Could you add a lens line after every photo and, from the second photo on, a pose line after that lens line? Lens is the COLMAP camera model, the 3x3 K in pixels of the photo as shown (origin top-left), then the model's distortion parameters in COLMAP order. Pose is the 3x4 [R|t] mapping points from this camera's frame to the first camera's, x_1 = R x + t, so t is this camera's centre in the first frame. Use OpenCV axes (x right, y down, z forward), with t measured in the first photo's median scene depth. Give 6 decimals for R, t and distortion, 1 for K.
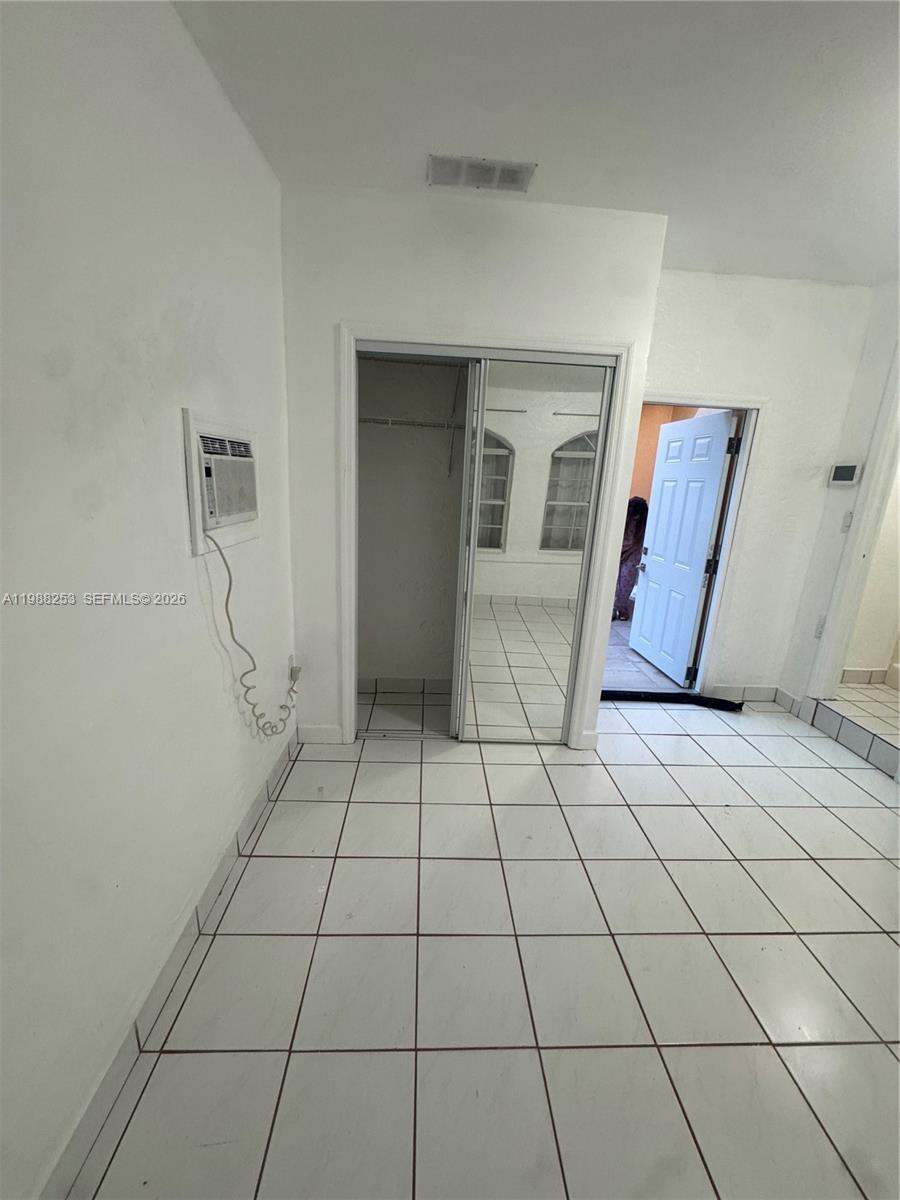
lens RADIAL K [[479.0, 0, 452.0], [0, 479.0, 598.8], [0, 0, 1]] dist [-0.001815, -0.000878]
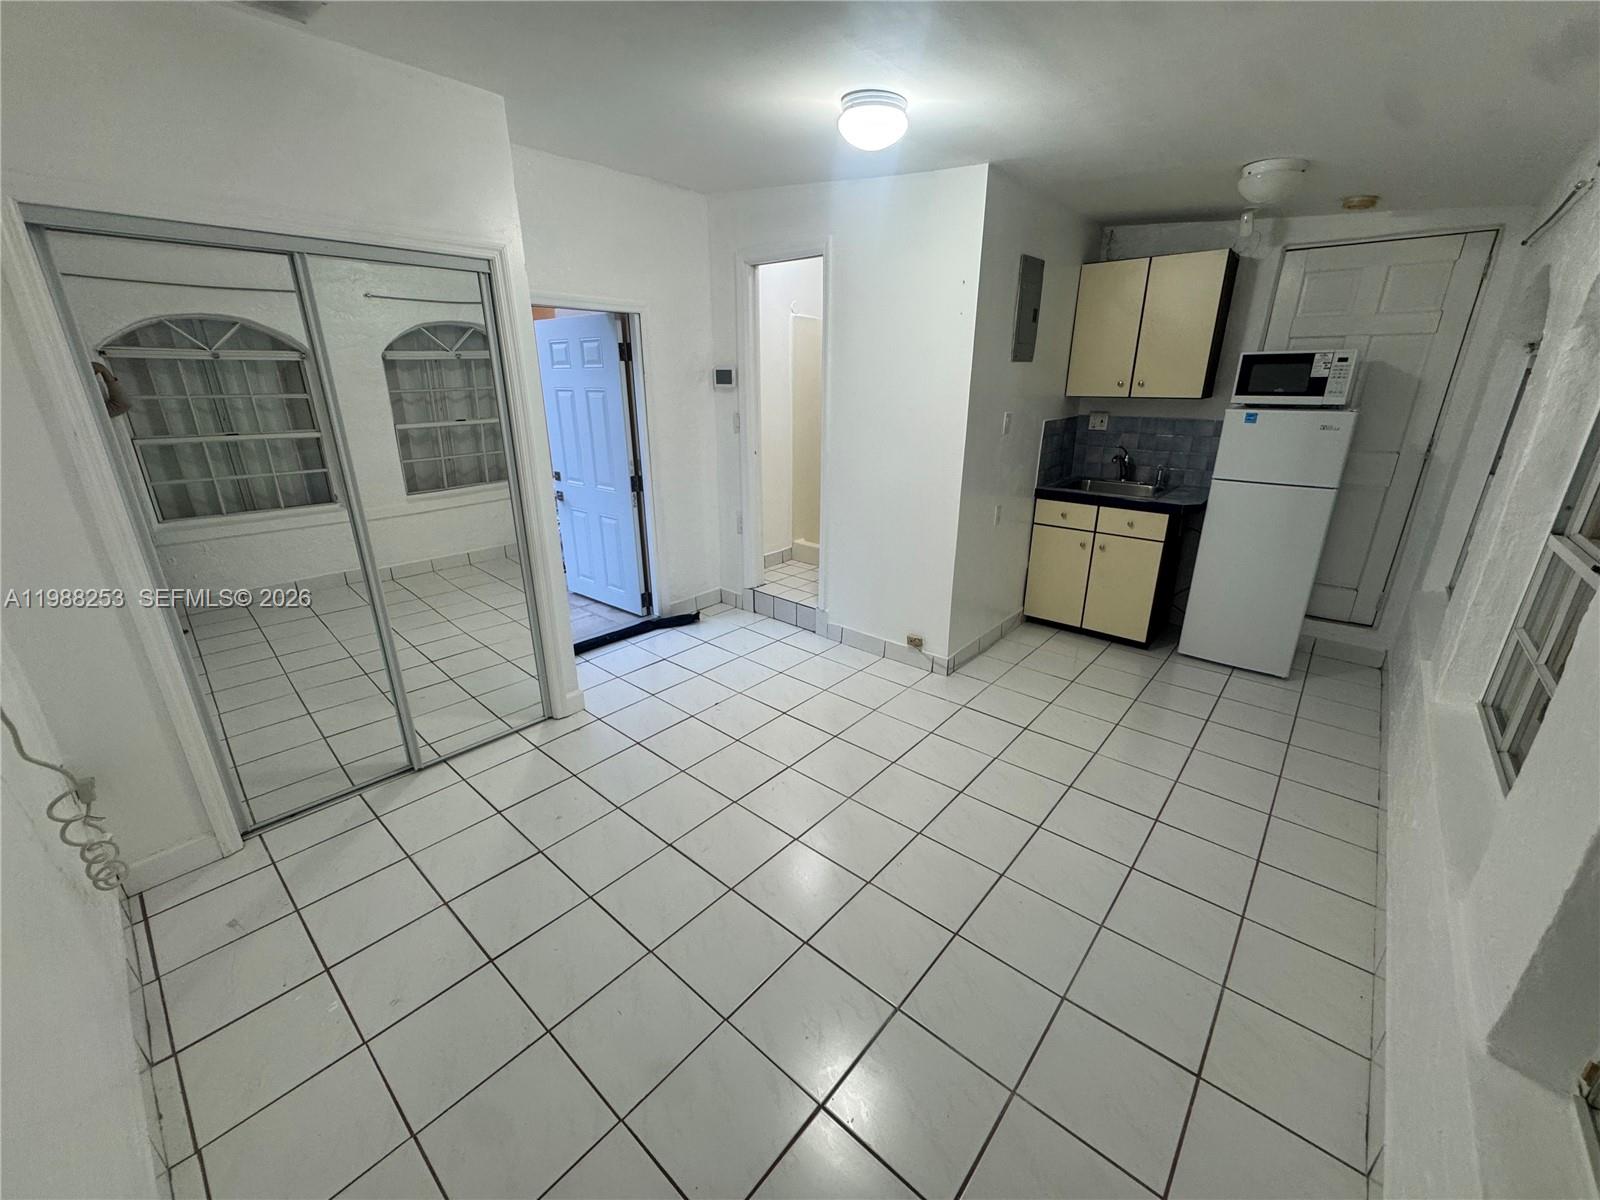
lens RADIAL K [[638.7, 0, 800.0], [0, 638.7, 600.0], [0, 0, 1]] dist [-0.001815, -0.000878]
pose [[0.692534, -0.289063, 0.660938, -0.132691], [0.213750, 0.957288, 0.194704, -0.024898], [-0.688990, 0.006437, 0.724742, -0.130611]]
